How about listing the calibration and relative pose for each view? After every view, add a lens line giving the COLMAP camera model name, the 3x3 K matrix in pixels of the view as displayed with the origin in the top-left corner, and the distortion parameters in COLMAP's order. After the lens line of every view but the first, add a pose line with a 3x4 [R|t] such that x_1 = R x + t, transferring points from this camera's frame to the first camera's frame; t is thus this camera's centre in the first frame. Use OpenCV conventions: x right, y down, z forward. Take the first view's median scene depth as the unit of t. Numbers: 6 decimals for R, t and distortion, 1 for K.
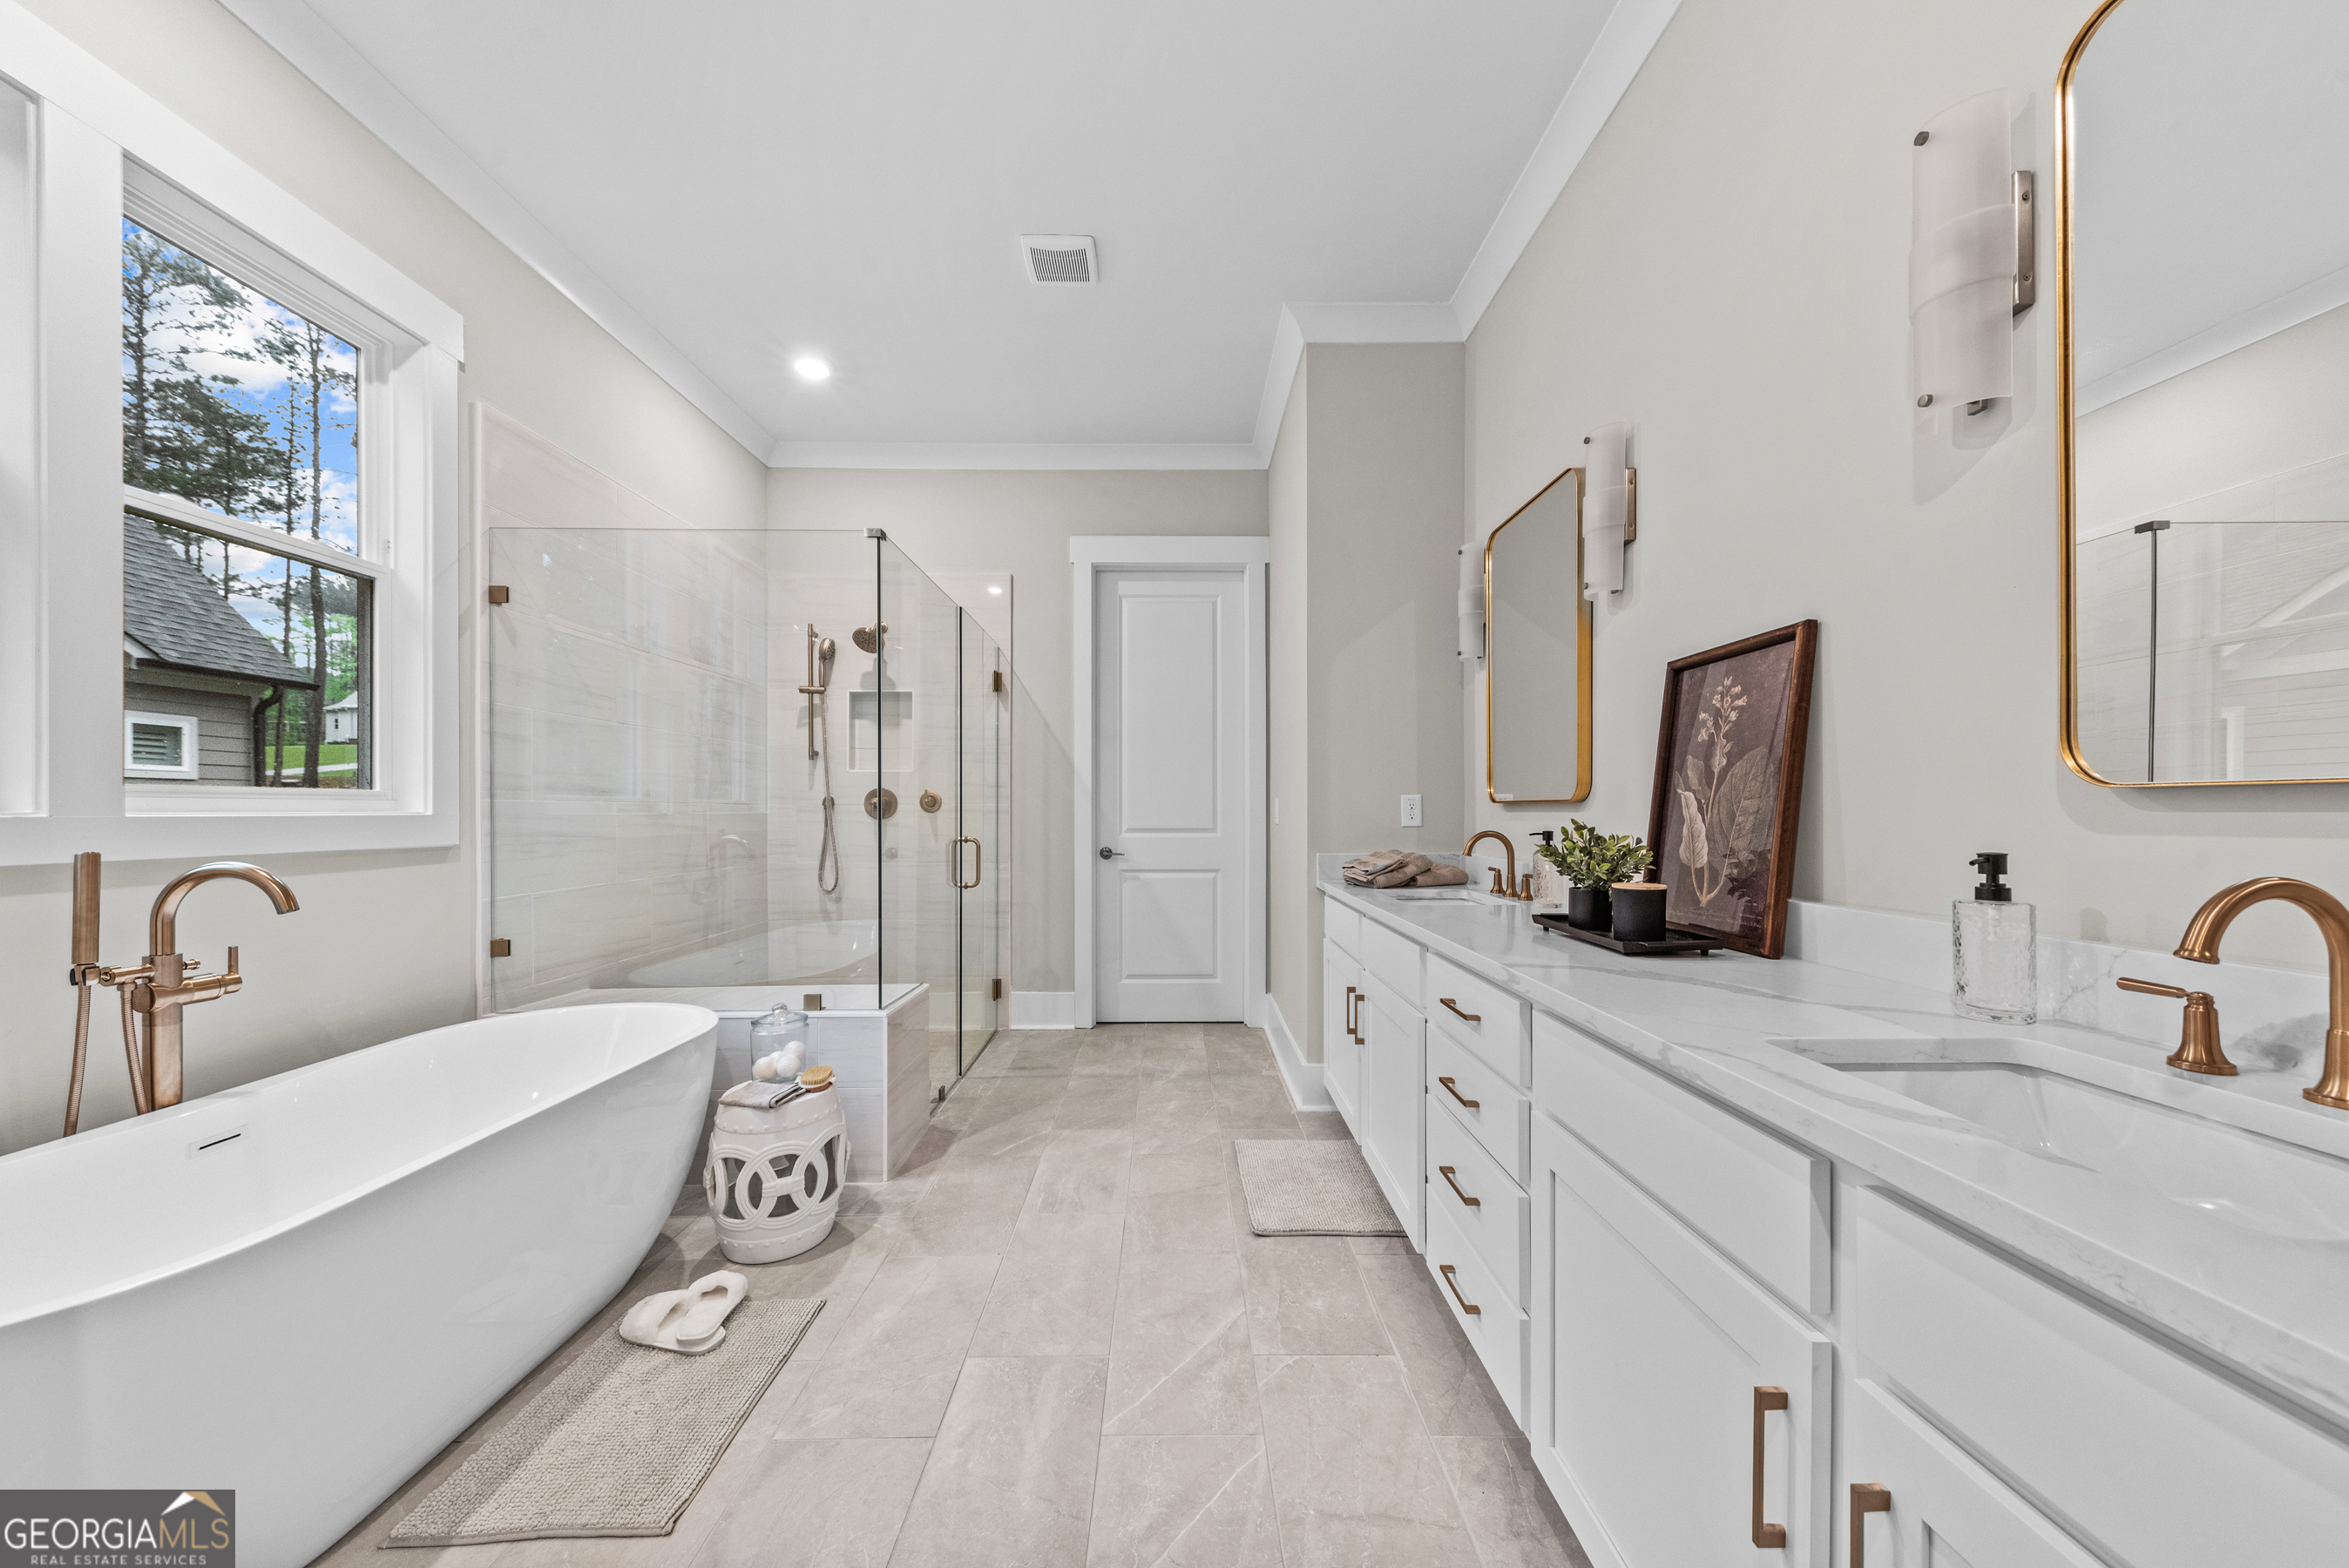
lens RADIAL K [[805.1, 0, 1173.9], [0, 805.1, 804.3], [0, 0, 1]] dist [0.010146, -0.002636]
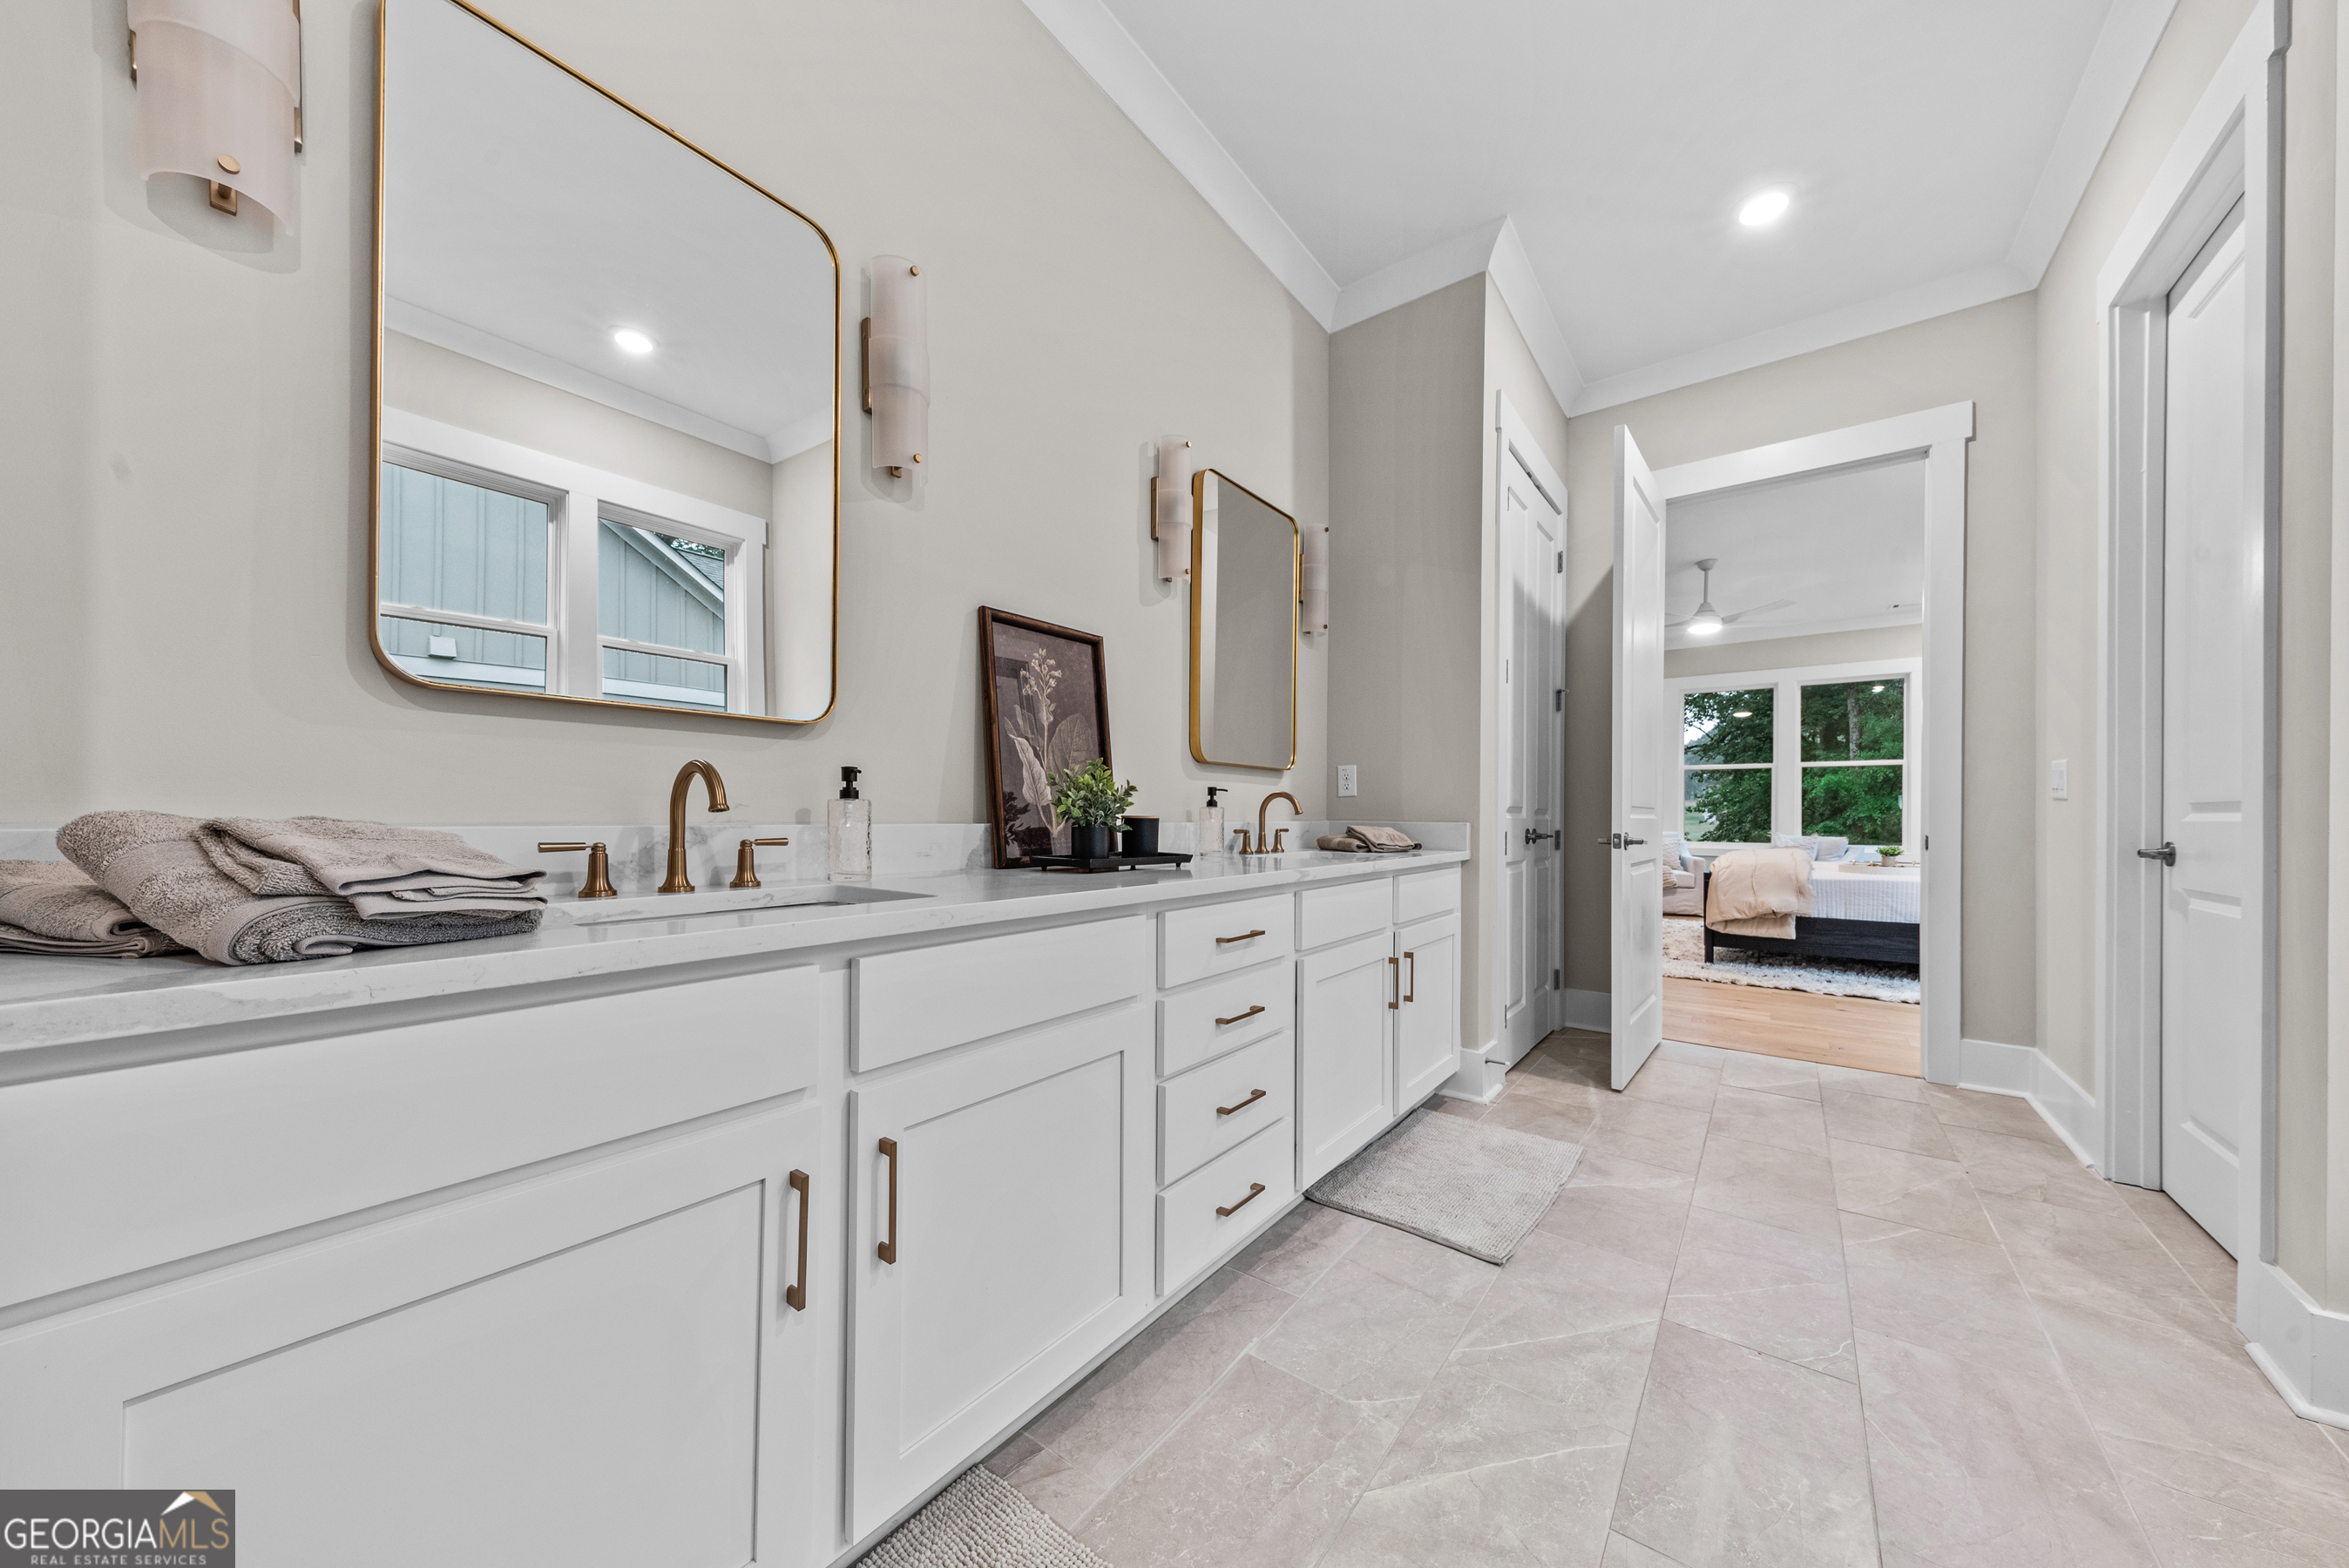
lens RADIAL K [[805.1, 0, 1161.5], [0, 805.1, 802.6], [0, 0, 1]] dist [0.010146, -0.002636]
pose [[-0.786412, -0.003497, 0.617692, -0.130987], [-0.014602, 0.999810, -0.012931, 0.055381], [-0.617529, -0.019189, -0.786314, 1.147377]]
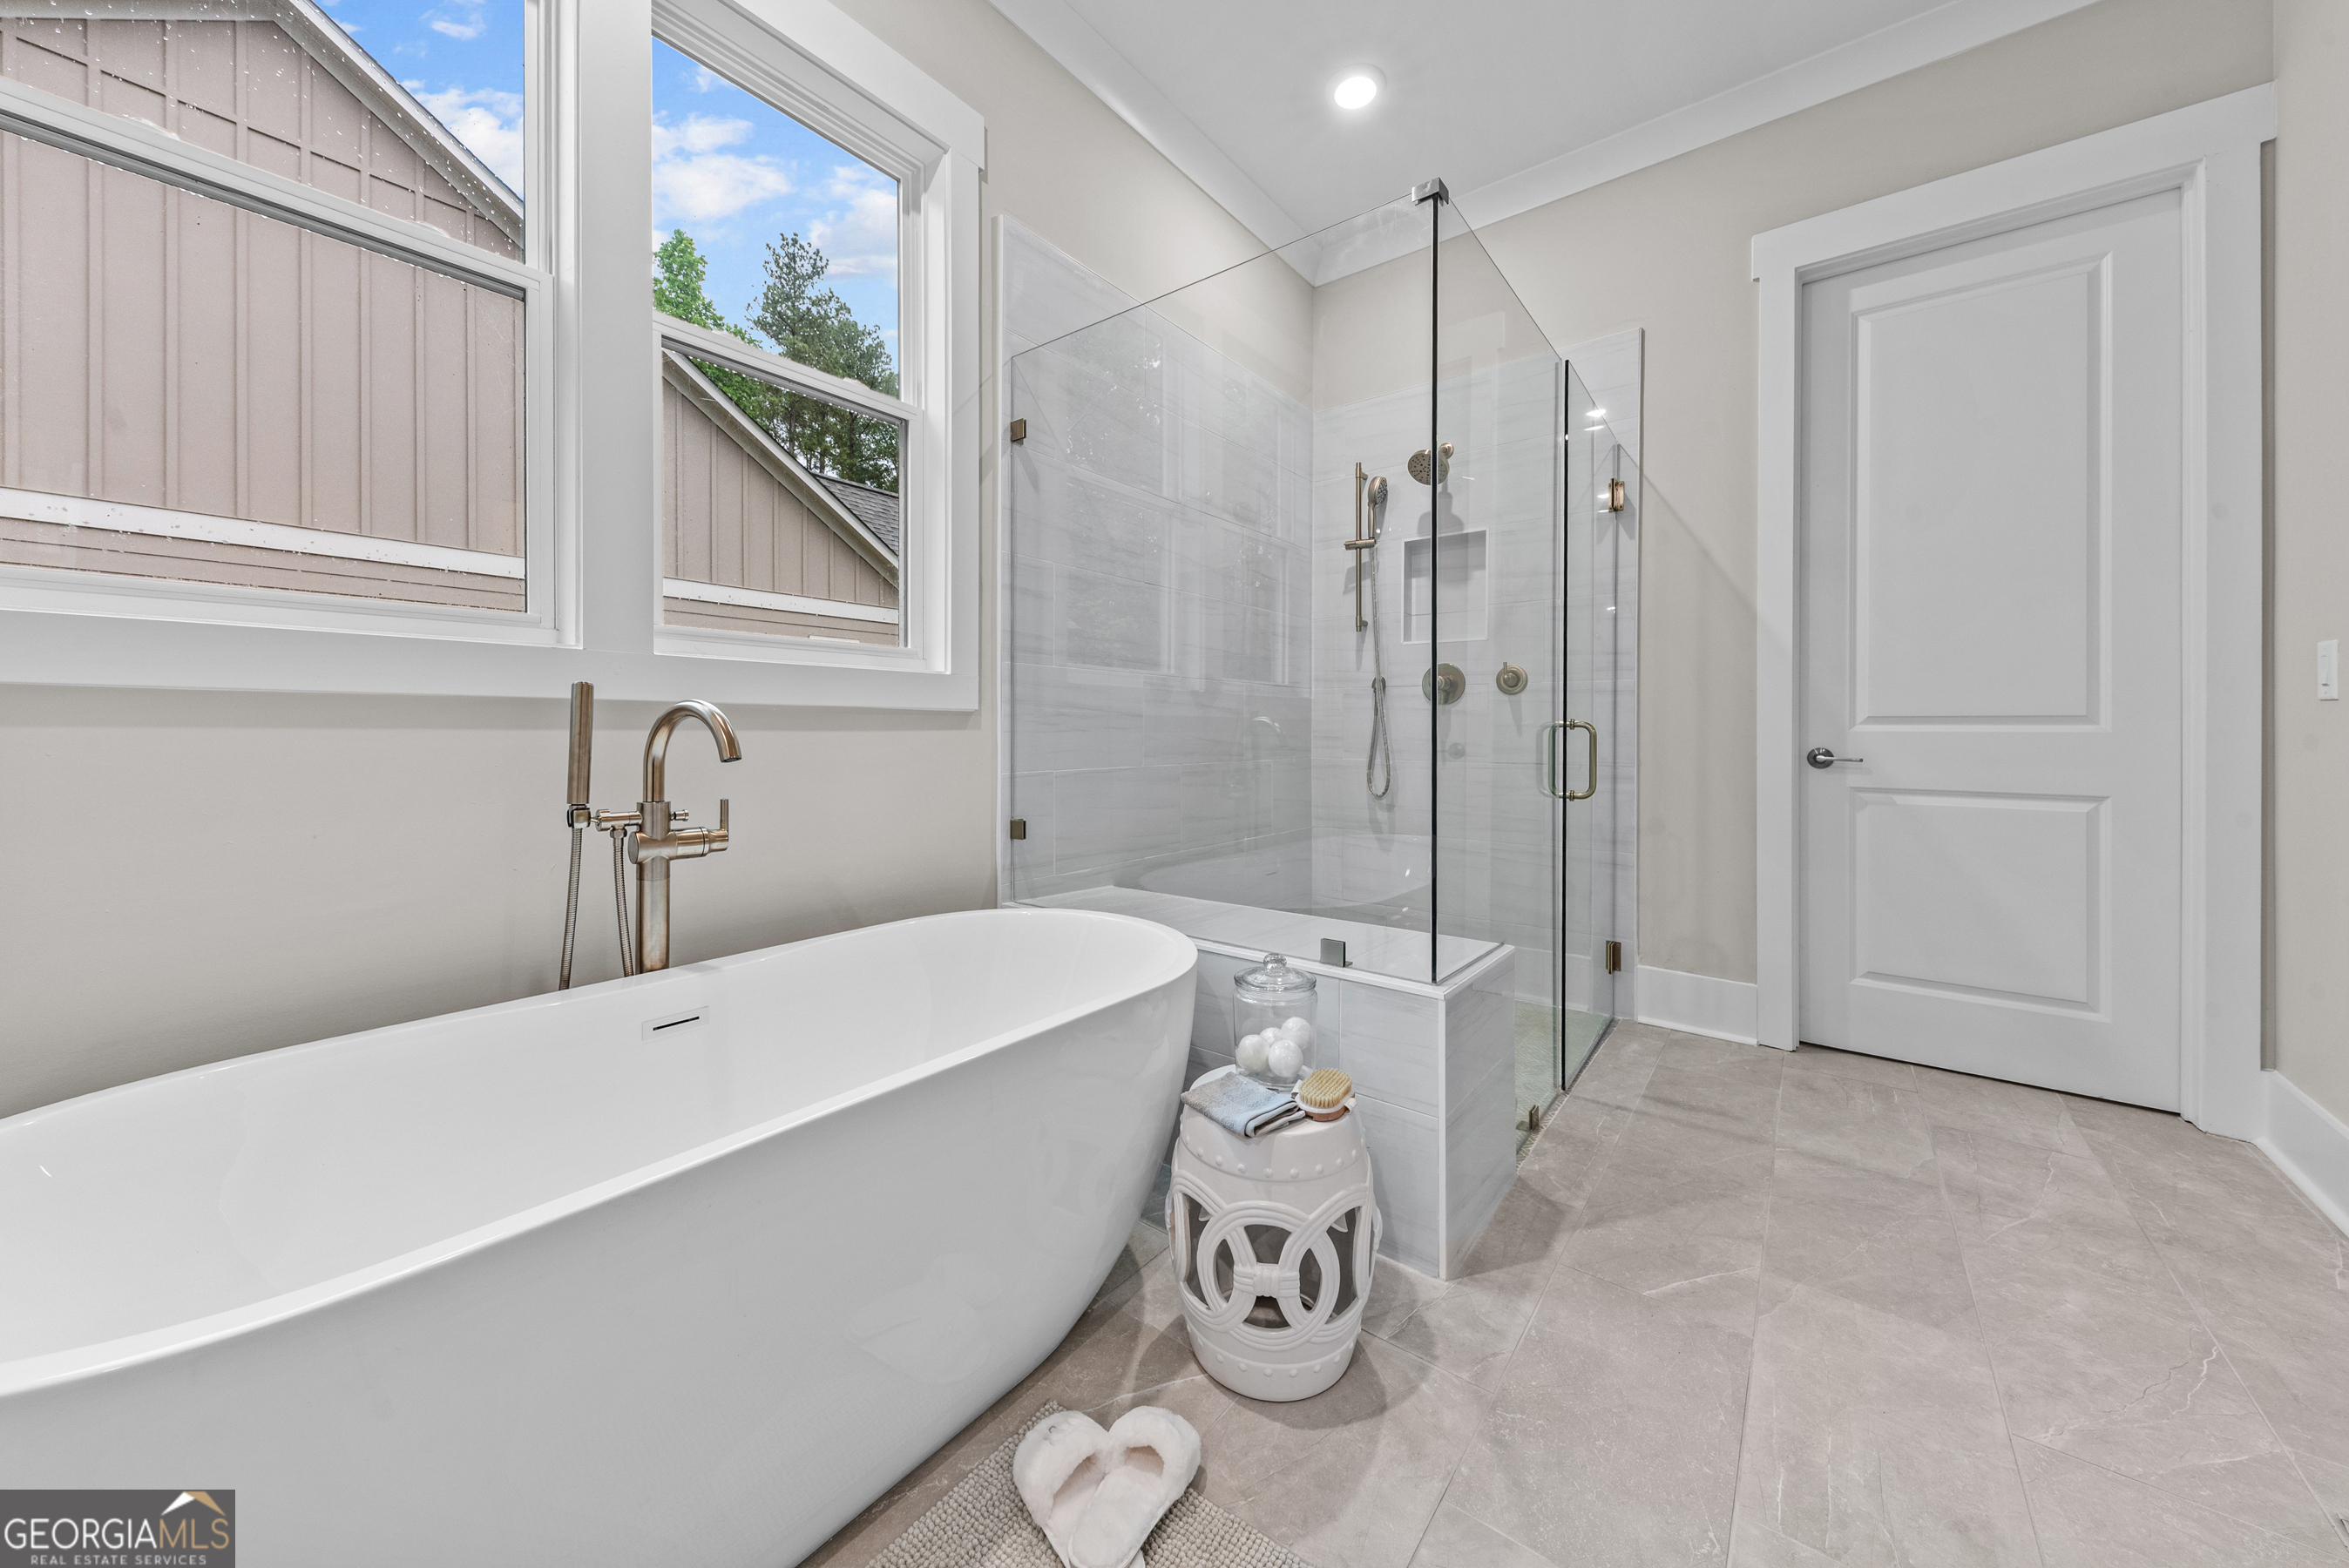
lens RADIAL K [[805.1, 0, 1191.3], [0, 805.1, 729.8], [0, 0, 1]] dist [0.010146, -0.002636]
pose [[0.790686, 0.005423, -0.612197, -0.146088], [-0.002374, 0.999980, 0.005793, 0.064716], [0.612217, -0.003127, 0.790684, 0.430197]]
